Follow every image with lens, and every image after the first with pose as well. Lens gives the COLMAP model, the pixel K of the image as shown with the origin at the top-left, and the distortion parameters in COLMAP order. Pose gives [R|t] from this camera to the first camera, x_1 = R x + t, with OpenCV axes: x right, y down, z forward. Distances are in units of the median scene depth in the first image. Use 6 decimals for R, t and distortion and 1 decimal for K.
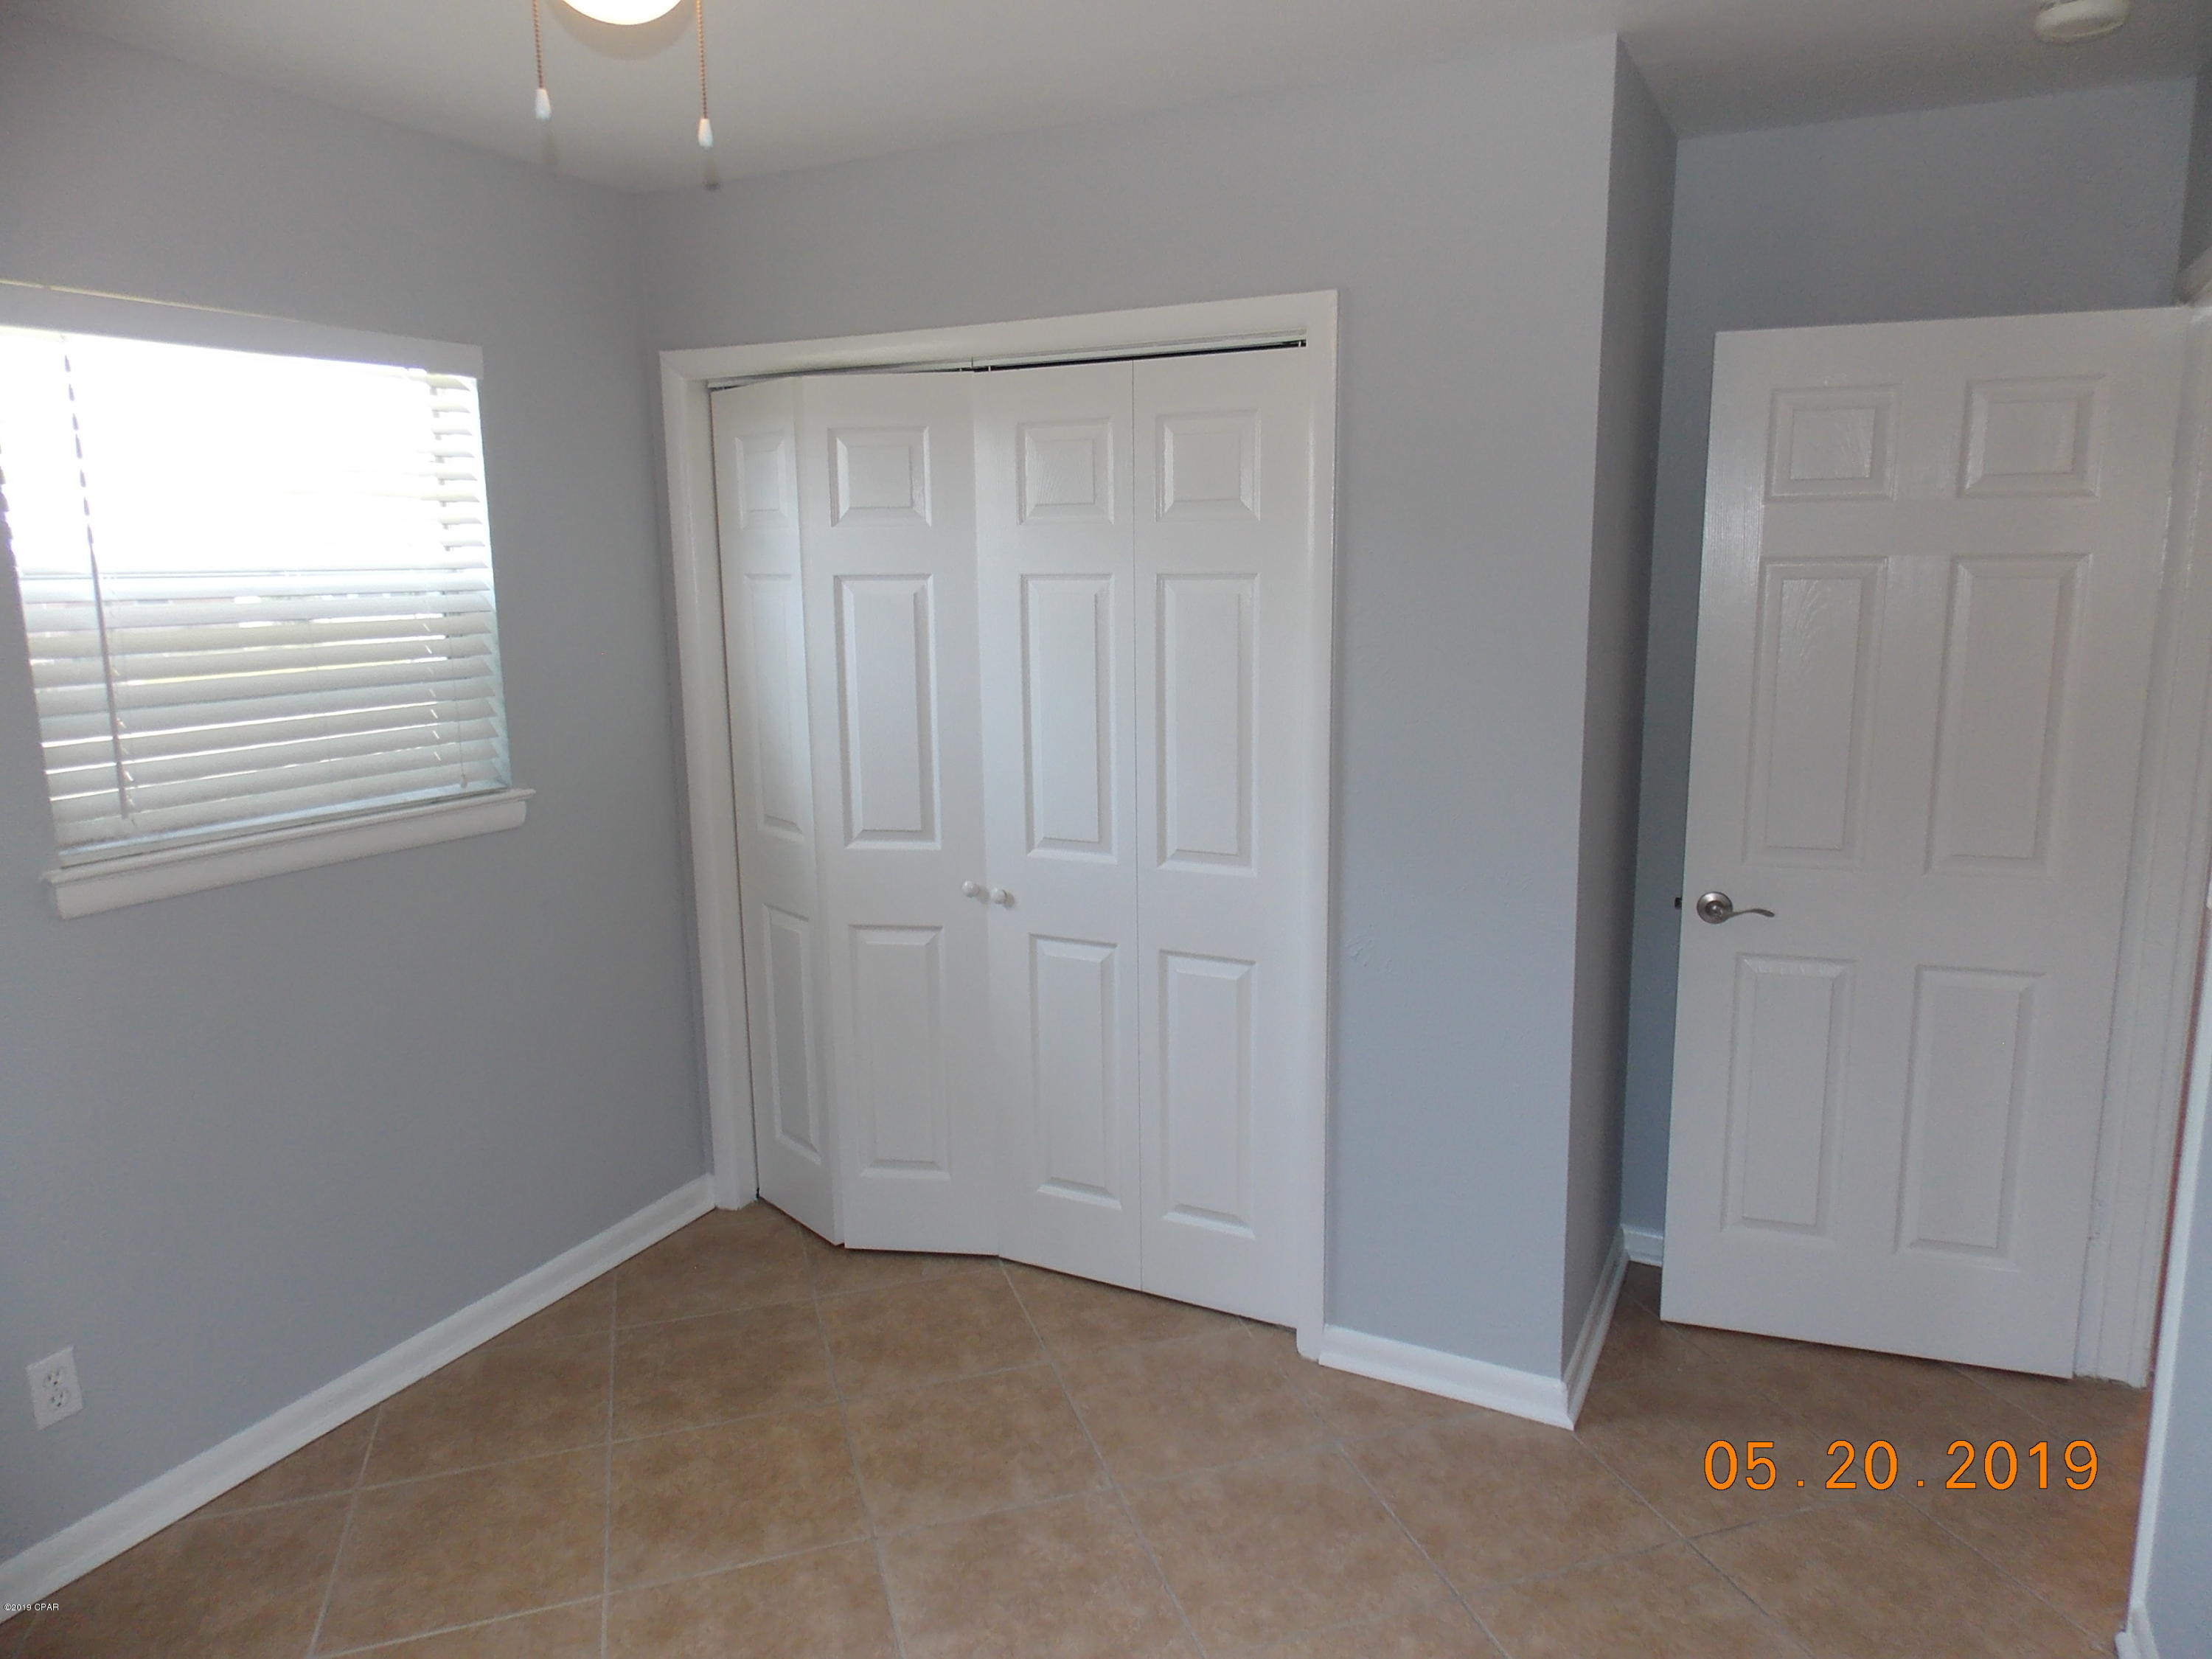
lens RADIAL K [[1461.0, 0, 1106.0], [0, 1461.0, 829.5], [0, 0, 1]] dist [0.005909, 0.003318]
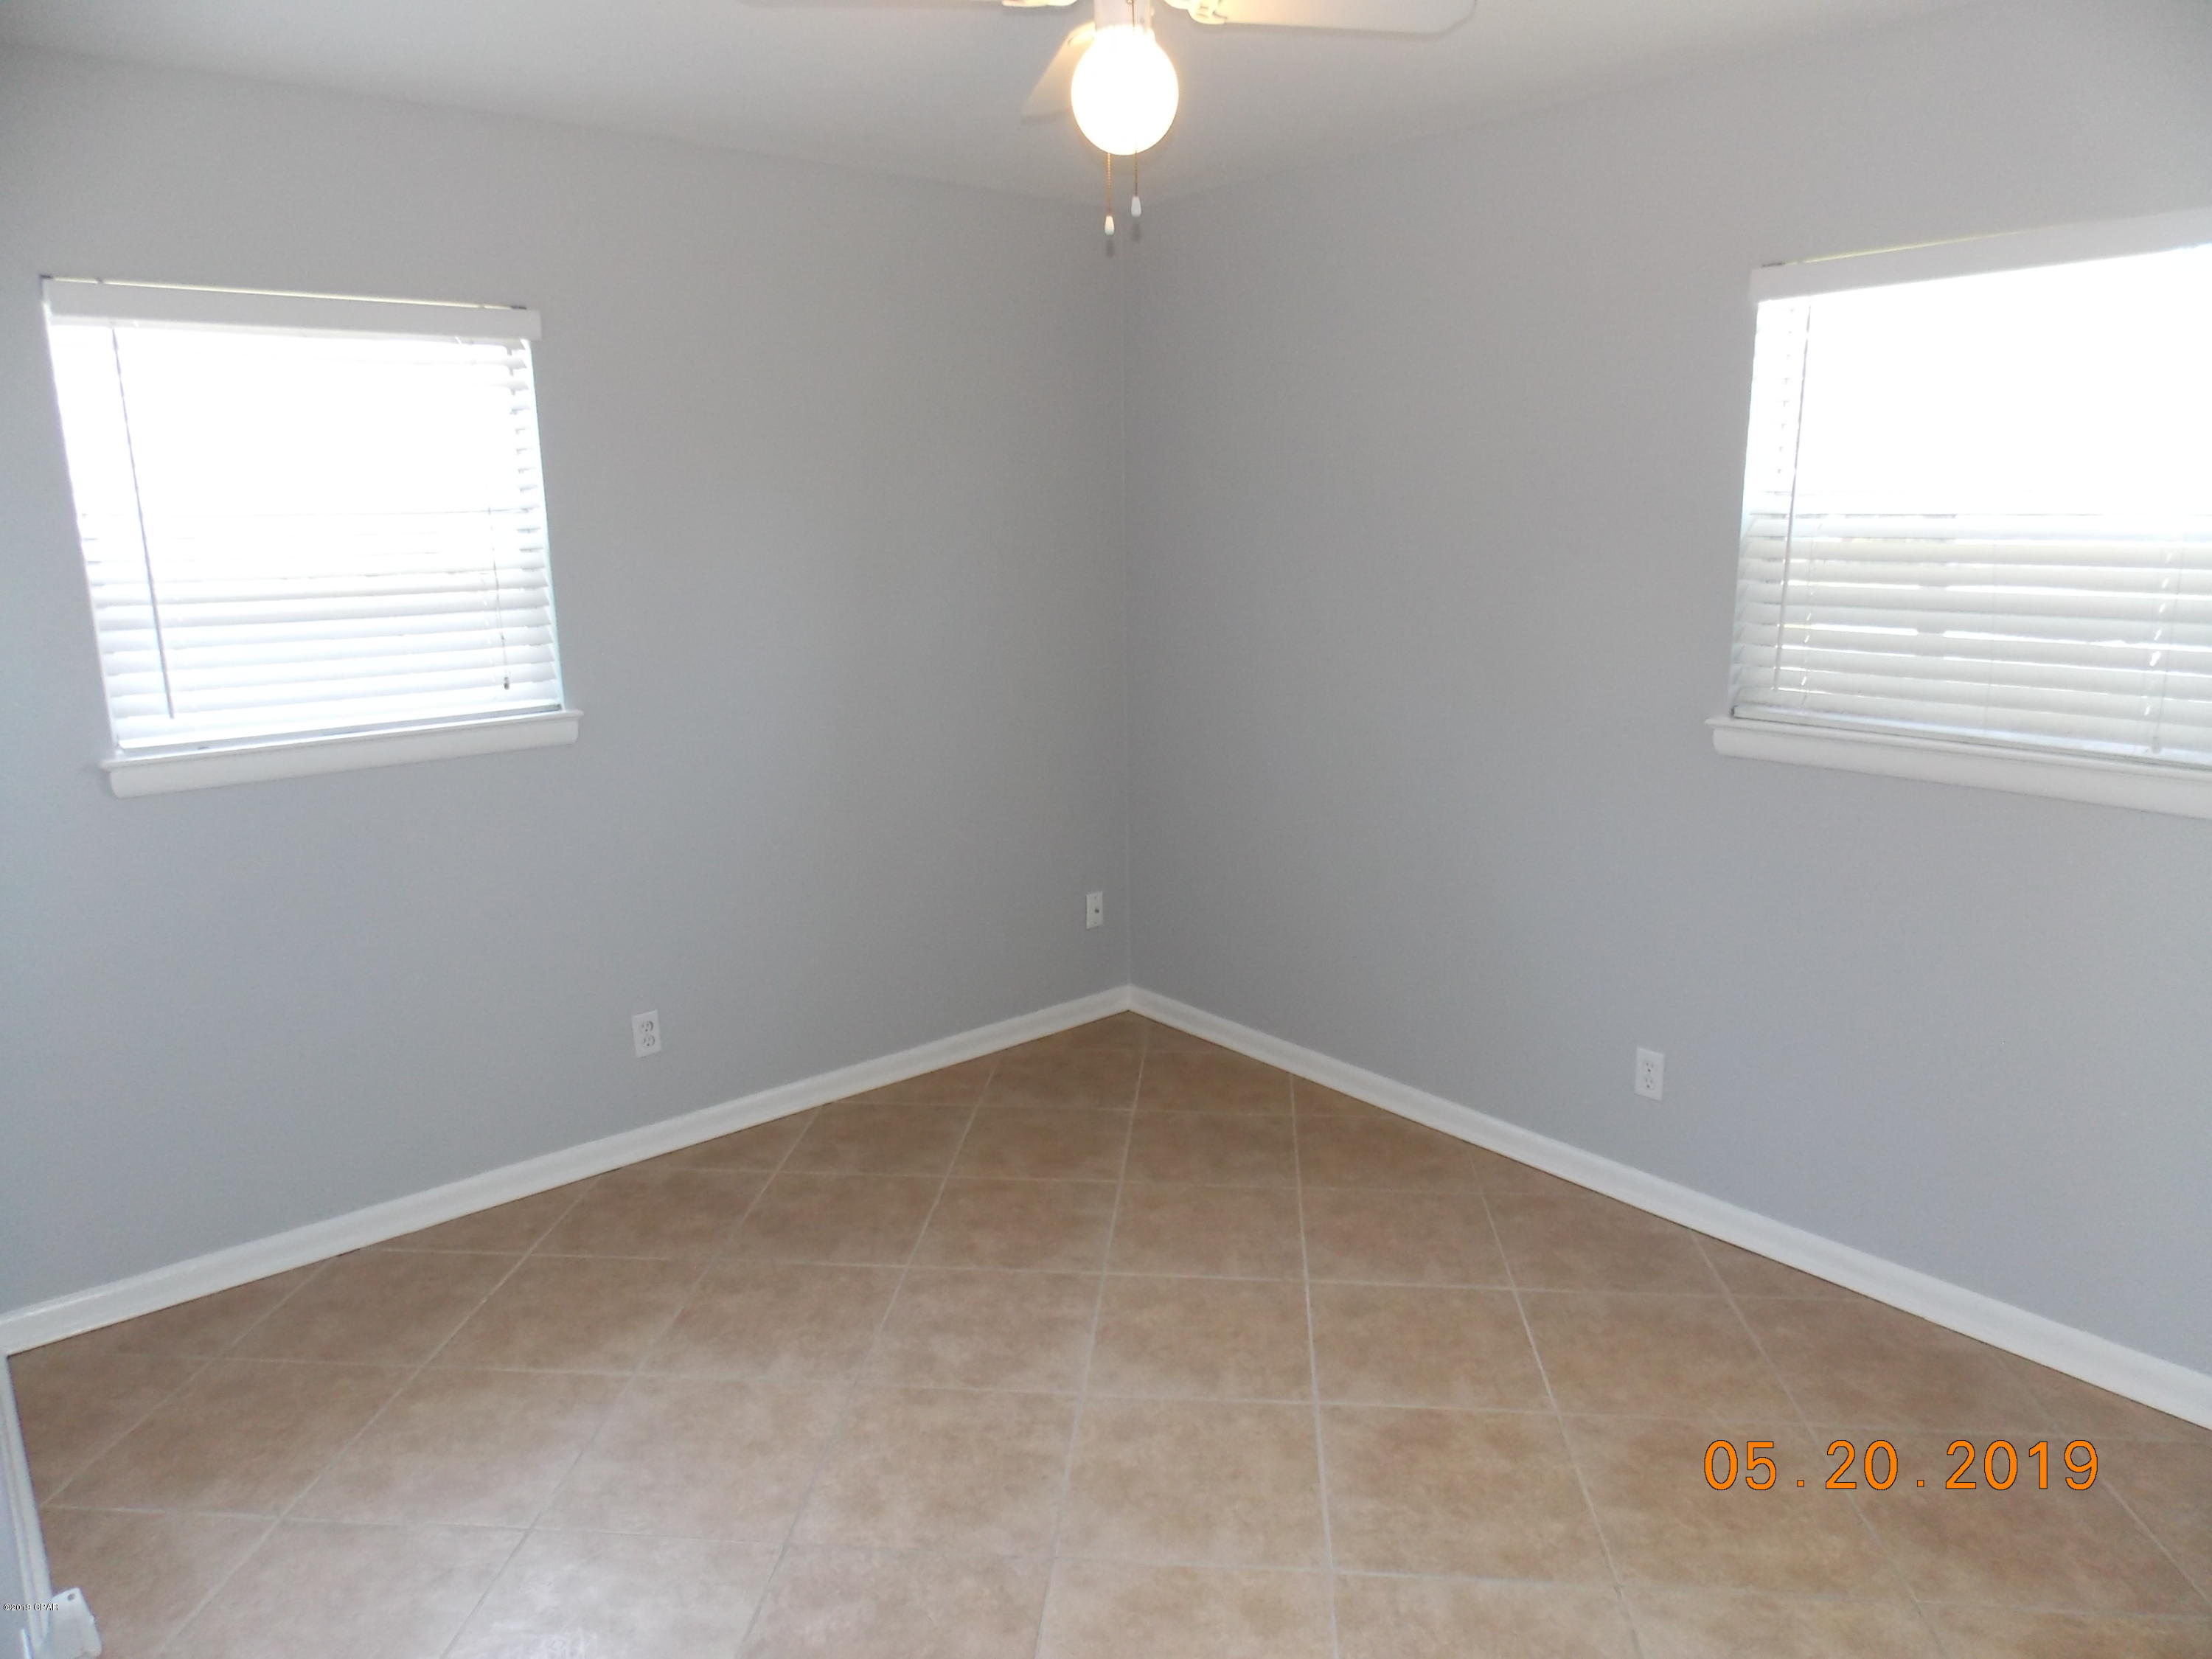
lens RADIAL K [[1461.0, 0, 1106.0], [0, 1461.0, 829.5], [0, 0, 1]] dist [0.005909, 0.003318]
pose [[-0.387531, 0.223863, -0.894262, 0.662225], [-0.152115, 0.941240, 0.301543, -0.177746], [0.909220, 0.252888, -0.330707, 0.889811]]
